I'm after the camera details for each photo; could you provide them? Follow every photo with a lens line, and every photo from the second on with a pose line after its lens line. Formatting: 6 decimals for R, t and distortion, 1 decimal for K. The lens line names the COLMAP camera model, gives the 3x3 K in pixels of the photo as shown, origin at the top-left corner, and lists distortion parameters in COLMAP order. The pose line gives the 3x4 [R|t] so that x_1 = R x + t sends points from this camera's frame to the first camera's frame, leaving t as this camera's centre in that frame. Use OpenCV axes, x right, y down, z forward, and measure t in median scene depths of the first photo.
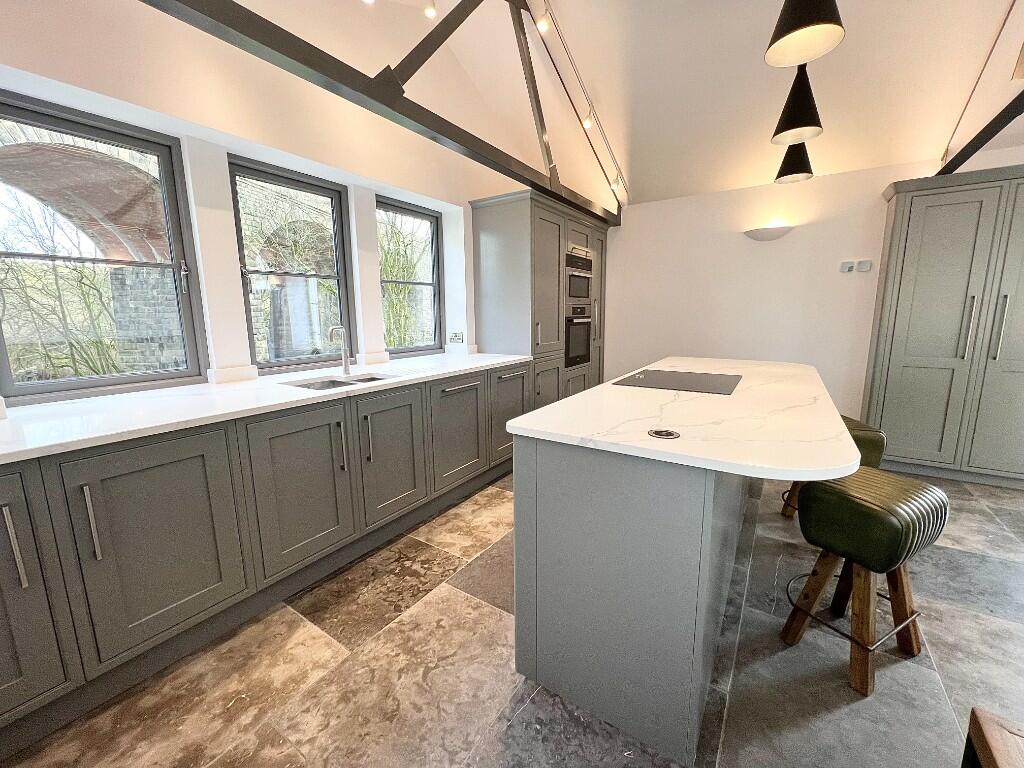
lens RADIAL K [[410.4, 0, 511.4], [0, 410.4, 381.3], [0, 0, 1]] dist [-0.001655, 0.000040]
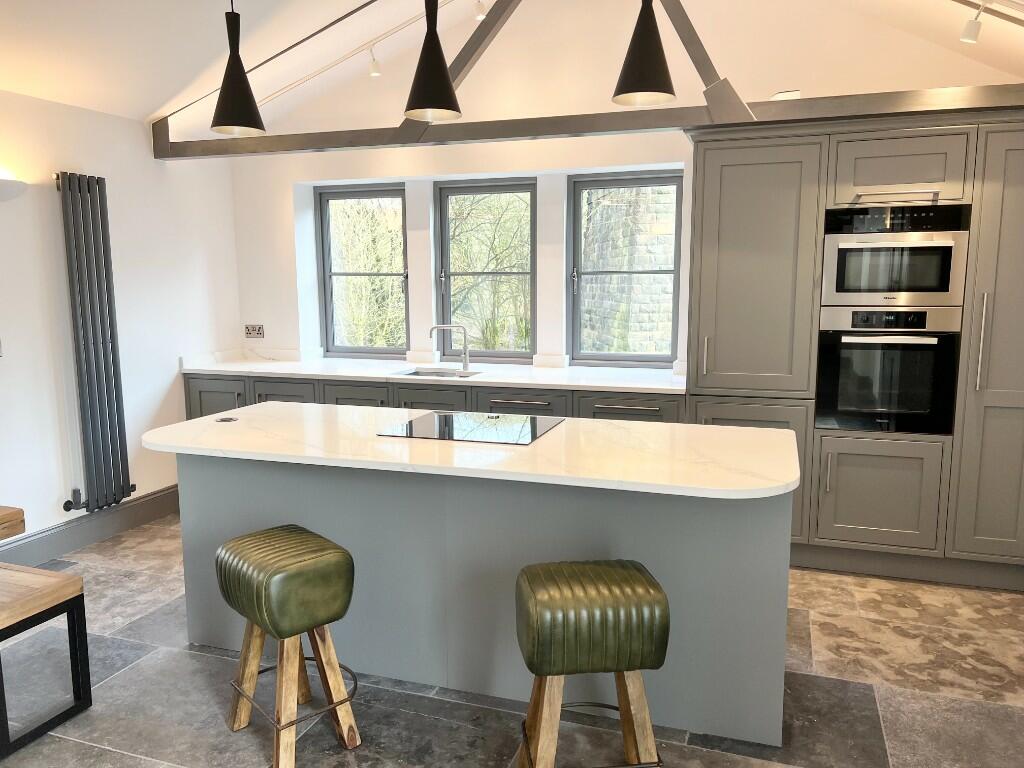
lens RADIAL K [[765.3, 0, 514.1], [0, 765.3, 390.4], [0, 0, 1]] dist [0.064897, -0.071903]
pose [[0.261437, 0.149205, -0.953619, 1.033914], [-0.153626, 0.981818, 0.111500, -0.140112], [0.952916, 0.117350, 0.279606, 0.388880]]
